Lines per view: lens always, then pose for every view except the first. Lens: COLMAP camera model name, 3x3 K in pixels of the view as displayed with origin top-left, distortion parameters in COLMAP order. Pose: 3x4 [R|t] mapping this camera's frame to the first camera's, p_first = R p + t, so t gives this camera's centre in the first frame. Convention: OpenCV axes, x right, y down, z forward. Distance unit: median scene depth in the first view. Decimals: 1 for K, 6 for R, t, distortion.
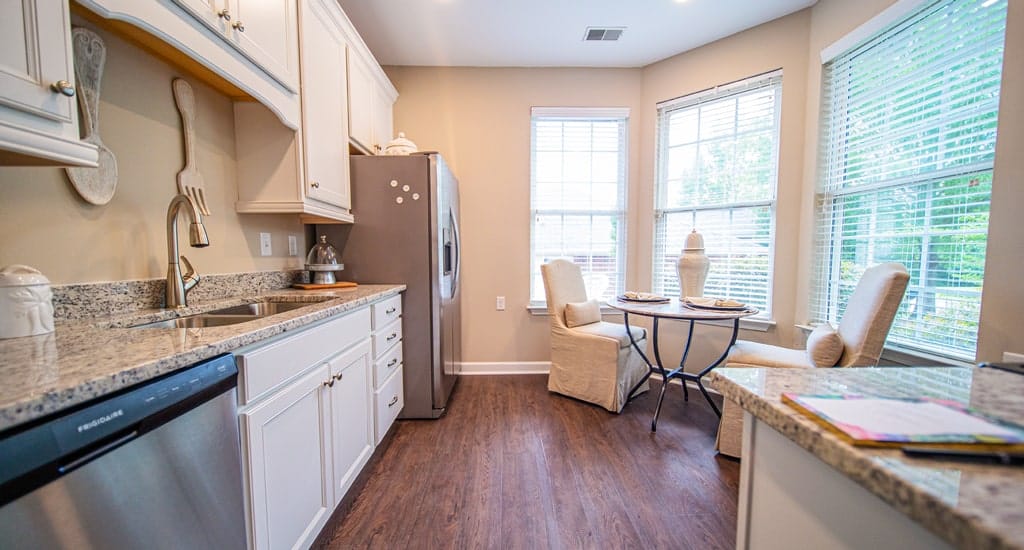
lens RADIAL K [[366.4, 0, 509.8], [0, 366.4, 280.0], [0, 0, 1]] dist [0.000422, 0.000018]
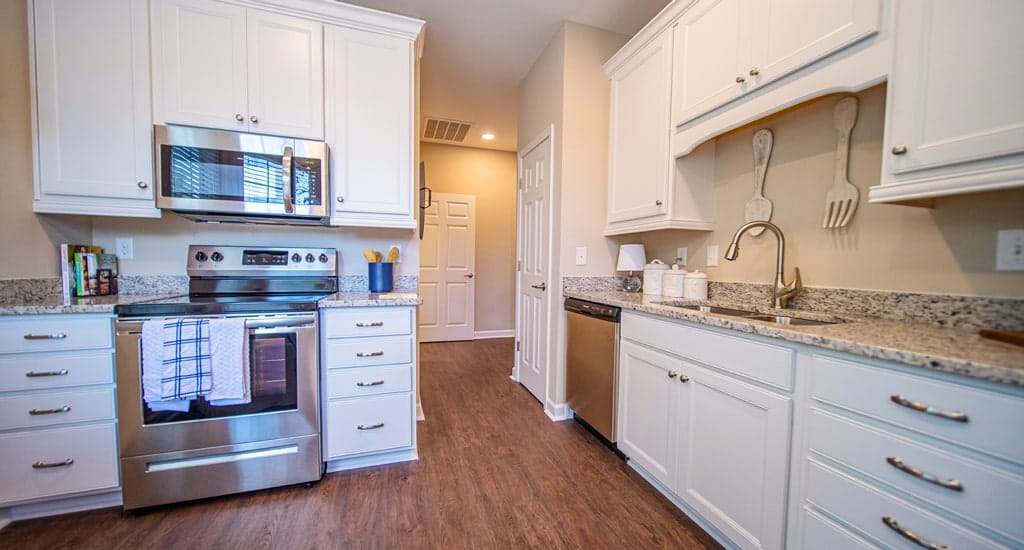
lens RADIAL K [[366.4, 0, 514.2], [0, 366.4, 278.5], [0, 0, 1]] dist [0.000422, 0.000018]
pose [[-0.953490, 0.001374, -0.301421, 0.293458], [-0.032234, 0.993790, 0.106497, -0.113082], [0.299696, 0.111260, -0.947525, 1.647894]]
